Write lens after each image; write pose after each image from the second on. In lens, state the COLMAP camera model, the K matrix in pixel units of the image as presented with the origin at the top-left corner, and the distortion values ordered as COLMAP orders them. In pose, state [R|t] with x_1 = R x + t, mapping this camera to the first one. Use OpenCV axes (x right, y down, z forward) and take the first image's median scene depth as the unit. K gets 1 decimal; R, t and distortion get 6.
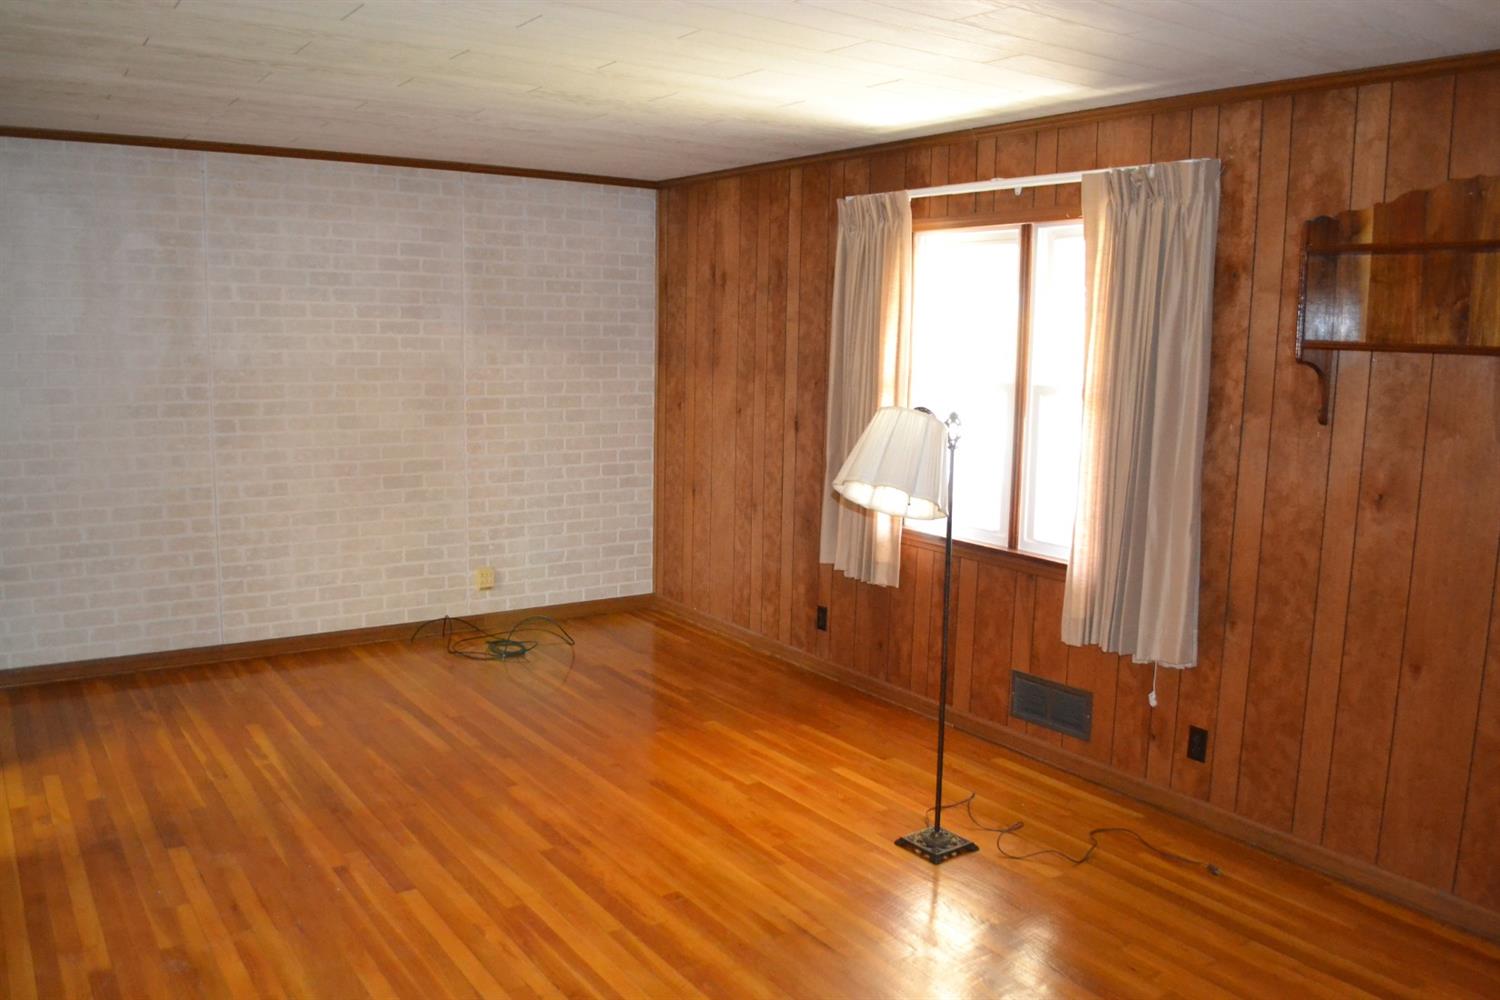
lens RADIAL K [[1204.3, 0, 750.0], [0, 1204.3, 500.0], [0, 0, 1]] dist [-0.066463, -0.006995]
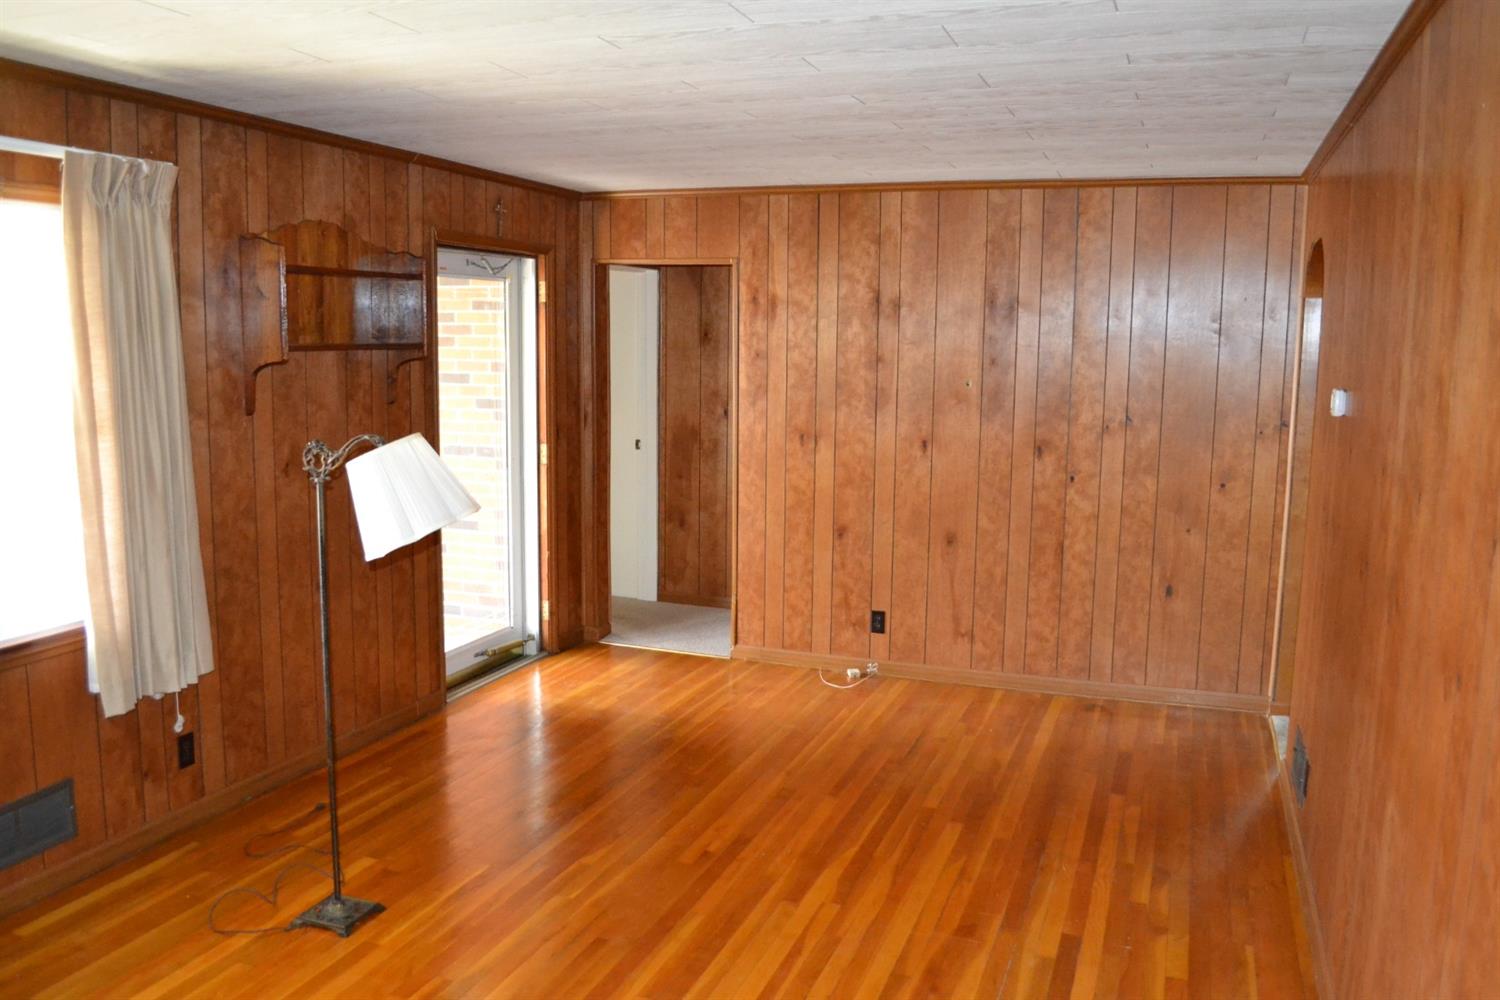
lens RADIAL K [[1204.3, 0, 750.0], [0, 1204.3, 500.0], [0, 0, 1]] dist [-0.066463, -0.006995]
pose [[-0.567872, -0.141195, 0.810917, -0.683339], [0.095348, 0.967262, 0.235189, -0.190995], [-0.817576, 0.210877, -0.535818, 1.125619]]
